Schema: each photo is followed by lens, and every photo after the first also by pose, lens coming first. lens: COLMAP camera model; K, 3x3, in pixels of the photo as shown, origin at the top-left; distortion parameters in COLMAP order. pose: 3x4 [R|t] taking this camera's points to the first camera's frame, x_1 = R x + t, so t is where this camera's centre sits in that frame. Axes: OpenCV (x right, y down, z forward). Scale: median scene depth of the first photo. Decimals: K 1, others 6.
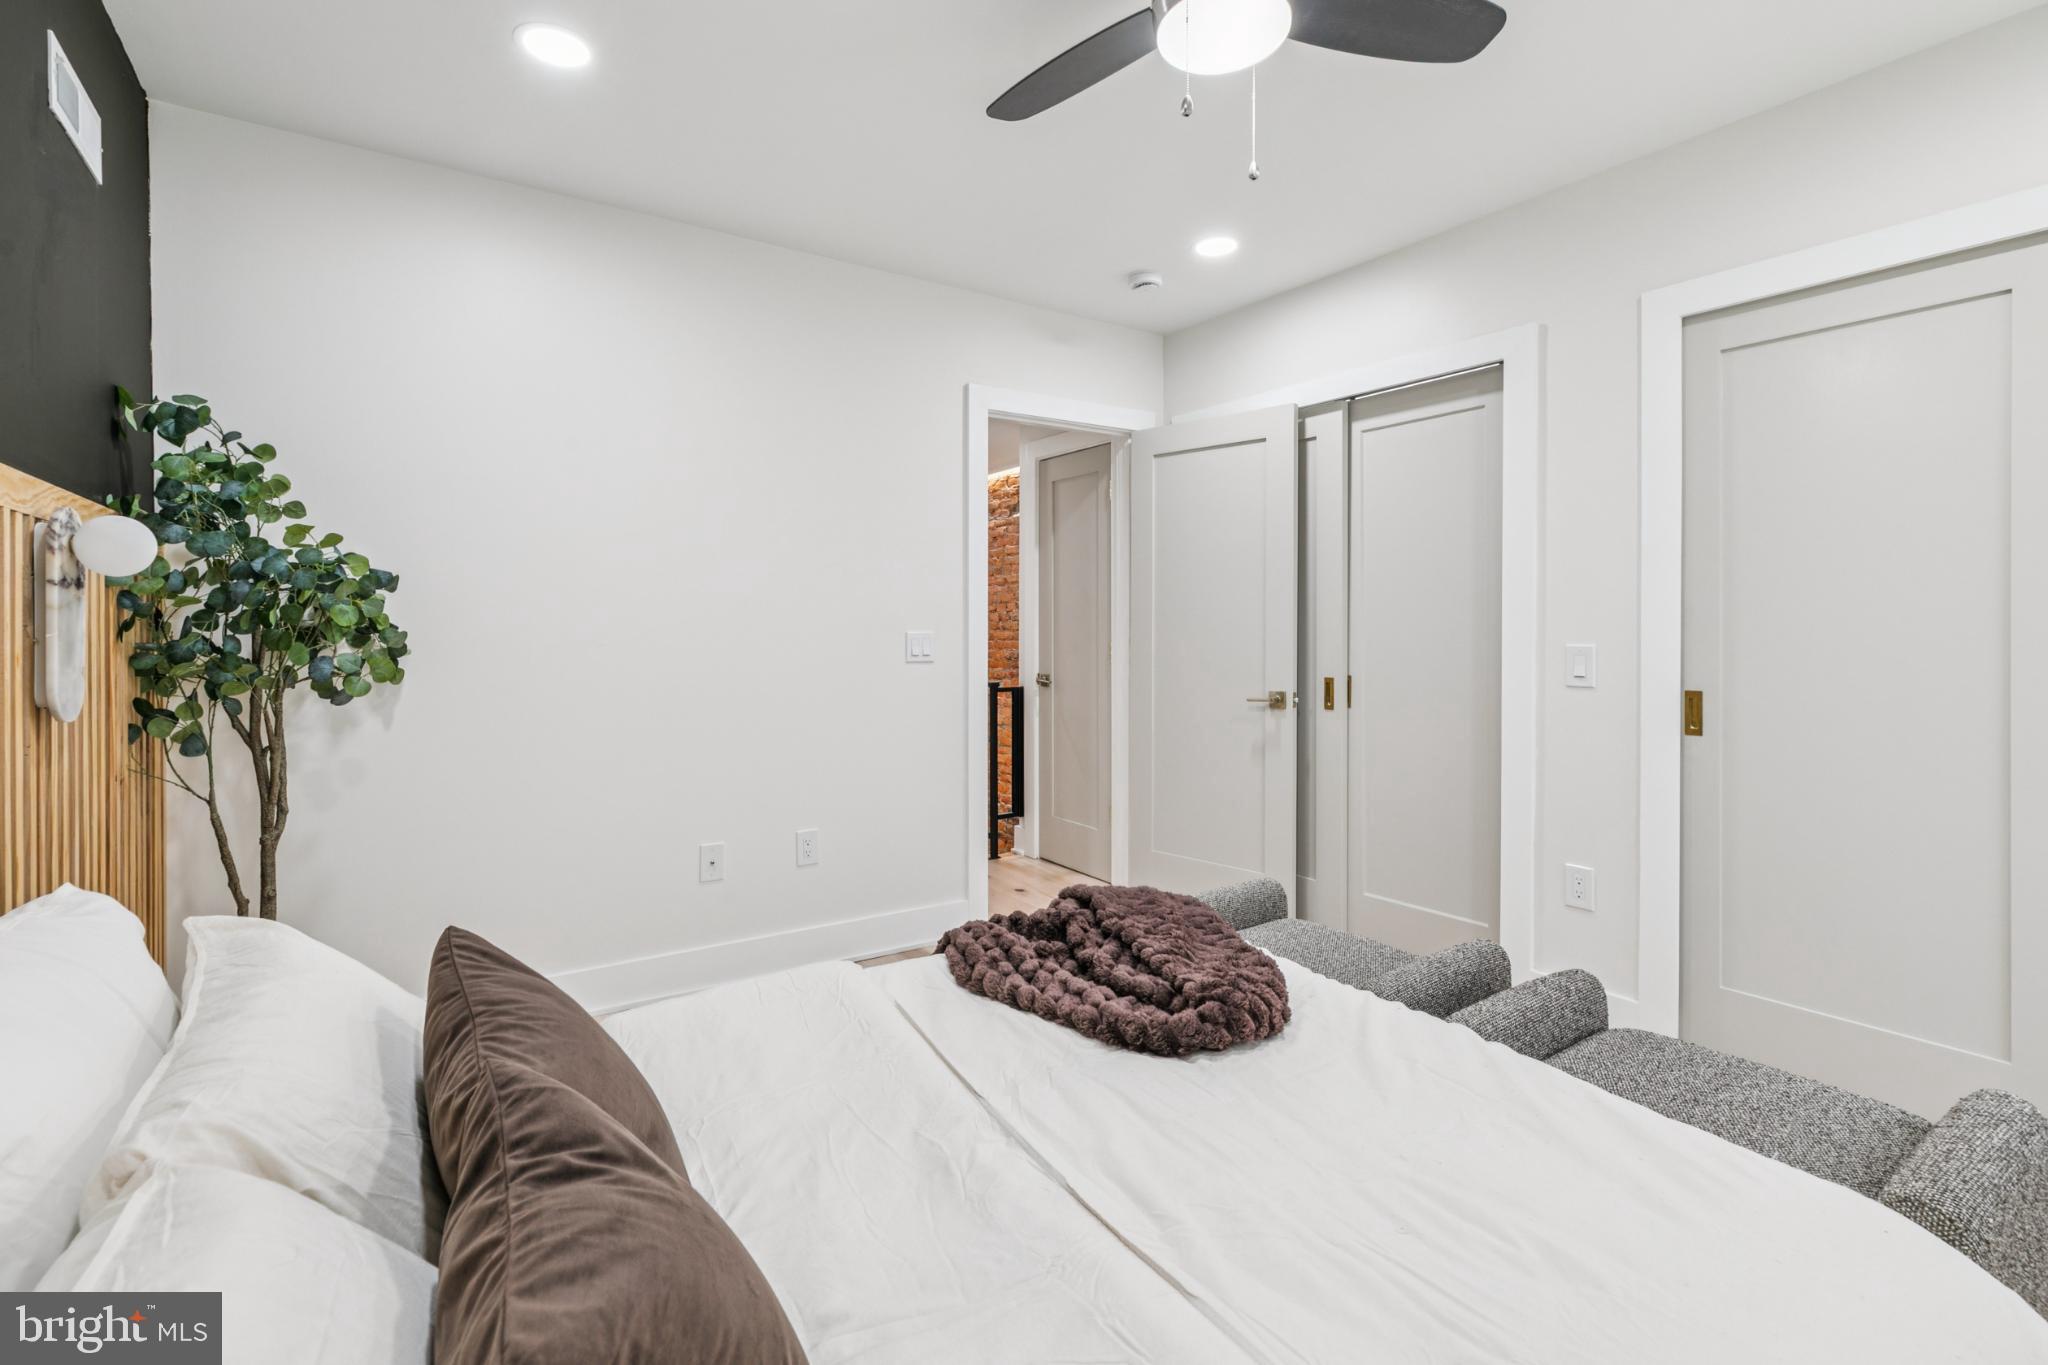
lens RADIAL K [[936.9, 0, 1027.1], [0, 936.9, 632.9], [0, 0, 1]] dist [0.000474, -0.000122]
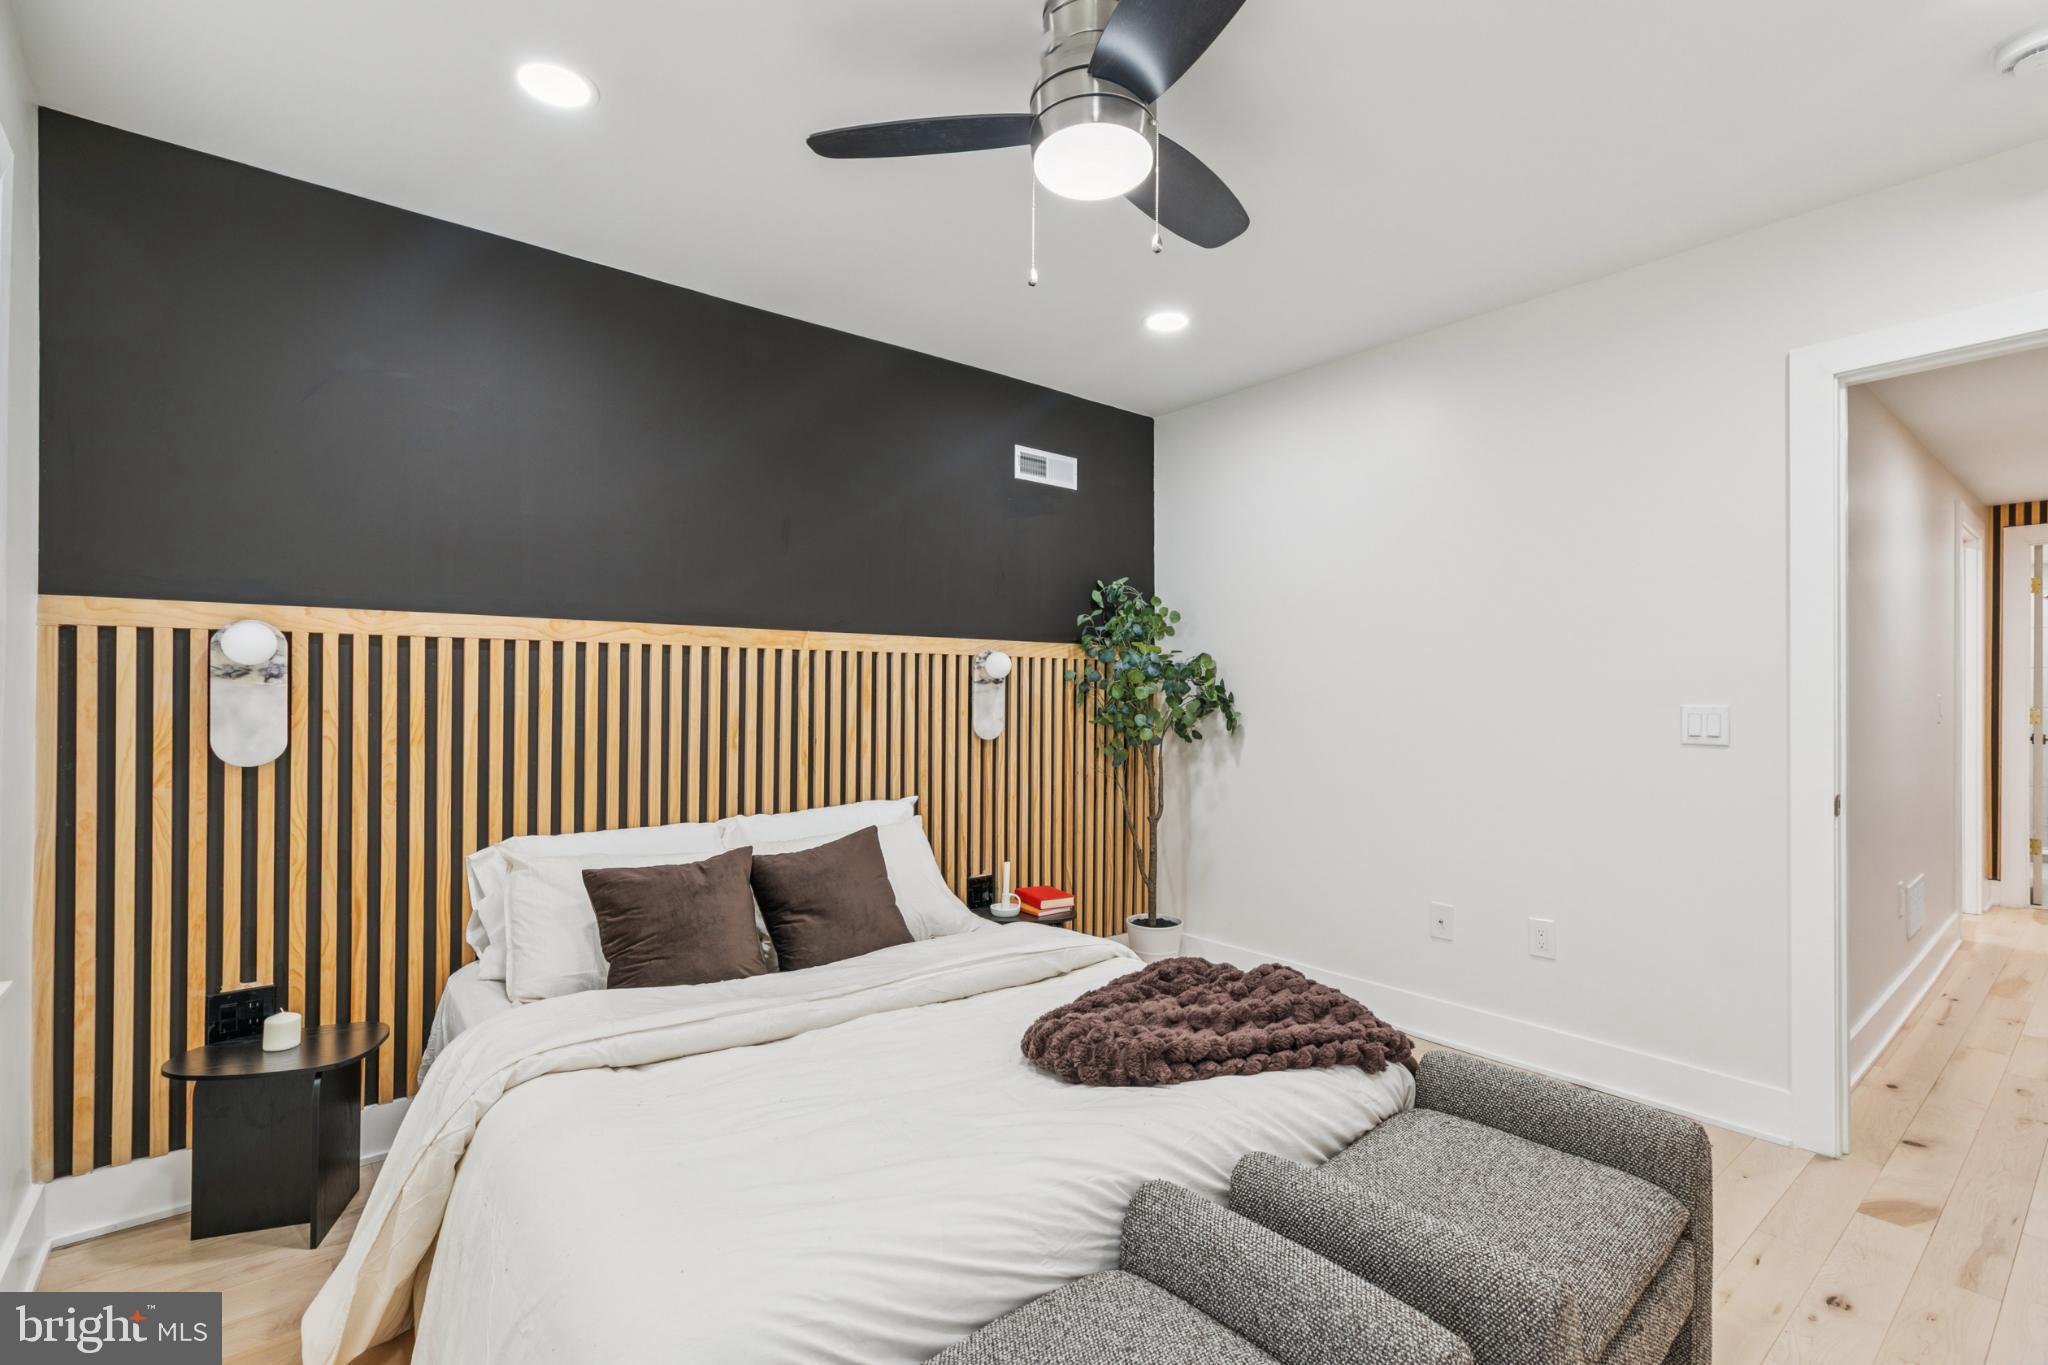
lens RADIAL K [[936.9, 0, 1023.0], [0, 936.9, 698.6], [0, 0, 1]] dist [0.000474, -0.000122]
pose [[0.085588, -0.001273, -0.996330, 0.682379], [-0.005715, 0.999982, -0.001769, -0.003124], [0.996314, 0.005846, 0.085580, 0.437124]]
